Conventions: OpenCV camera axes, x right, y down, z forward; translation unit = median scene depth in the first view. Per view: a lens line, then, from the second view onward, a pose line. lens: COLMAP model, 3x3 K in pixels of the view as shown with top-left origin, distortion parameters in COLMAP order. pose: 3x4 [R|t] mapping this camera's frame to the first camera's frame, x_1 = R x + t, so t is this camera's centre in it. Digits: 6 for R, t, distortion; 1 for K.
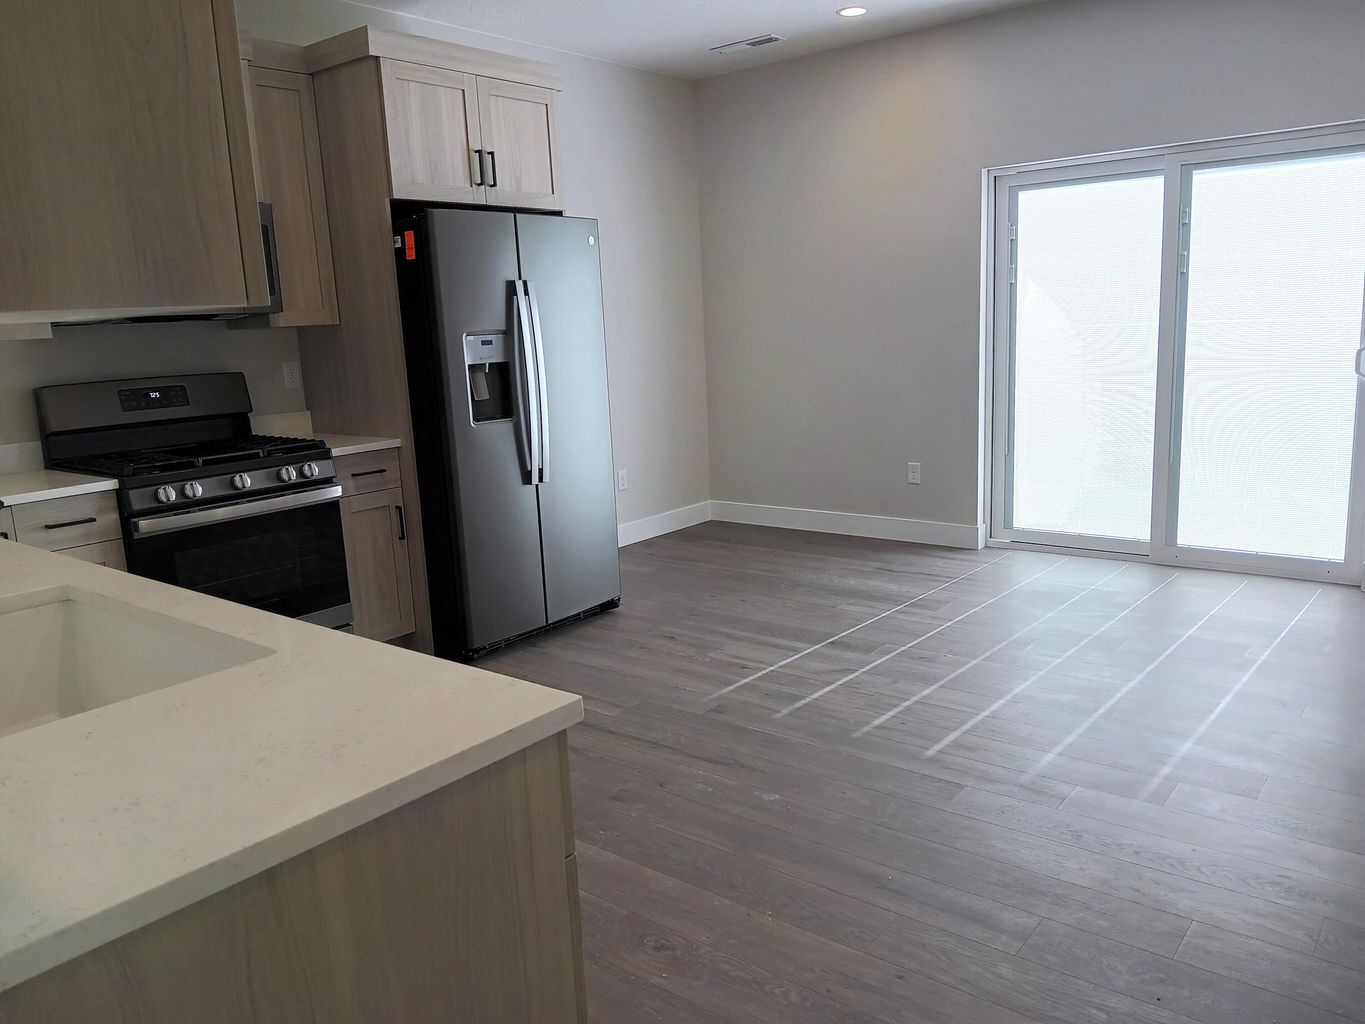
lens RADIAL K [[1021.5, 0, 689.4], [0, 1021.5, 513.1], [0, 0, 1]] dist [0.047847, -0.088957]
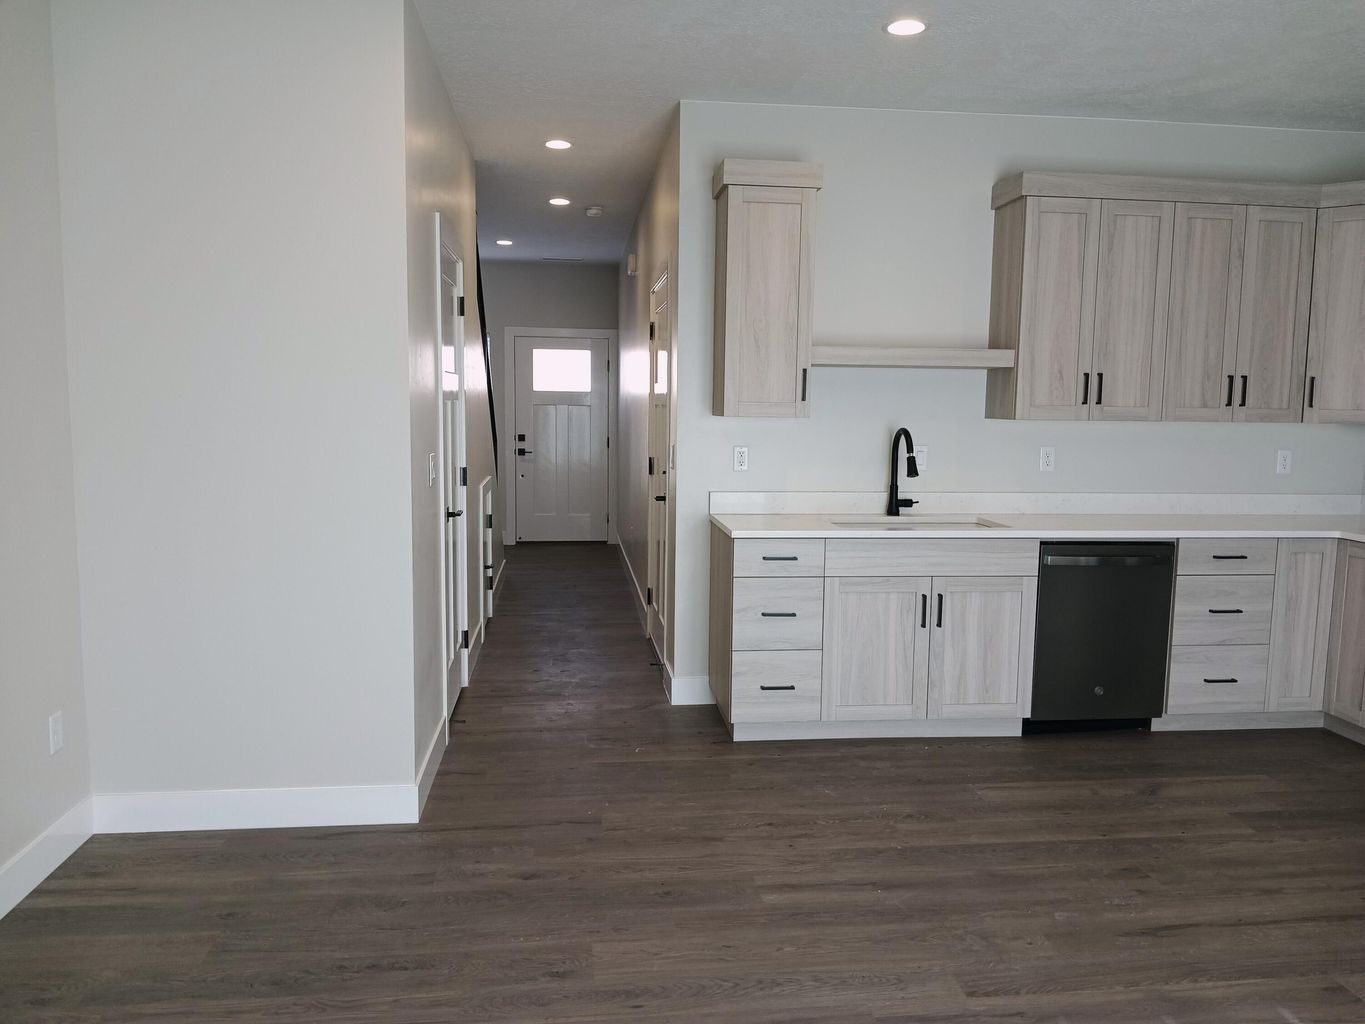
lens RADIAL K [[1021.5, 0, 681.8], [0, 1021.5, 510.2], [0, 0, 1]] dist [0.047847, -0.088957]
pose [[-0.708177, 0.111264, -0.697213, 0.730744], [-0.115301, 0.956022, 0.269681, -0.241544], [0.696557, 0.271371, -0.664204, 0.954708]]
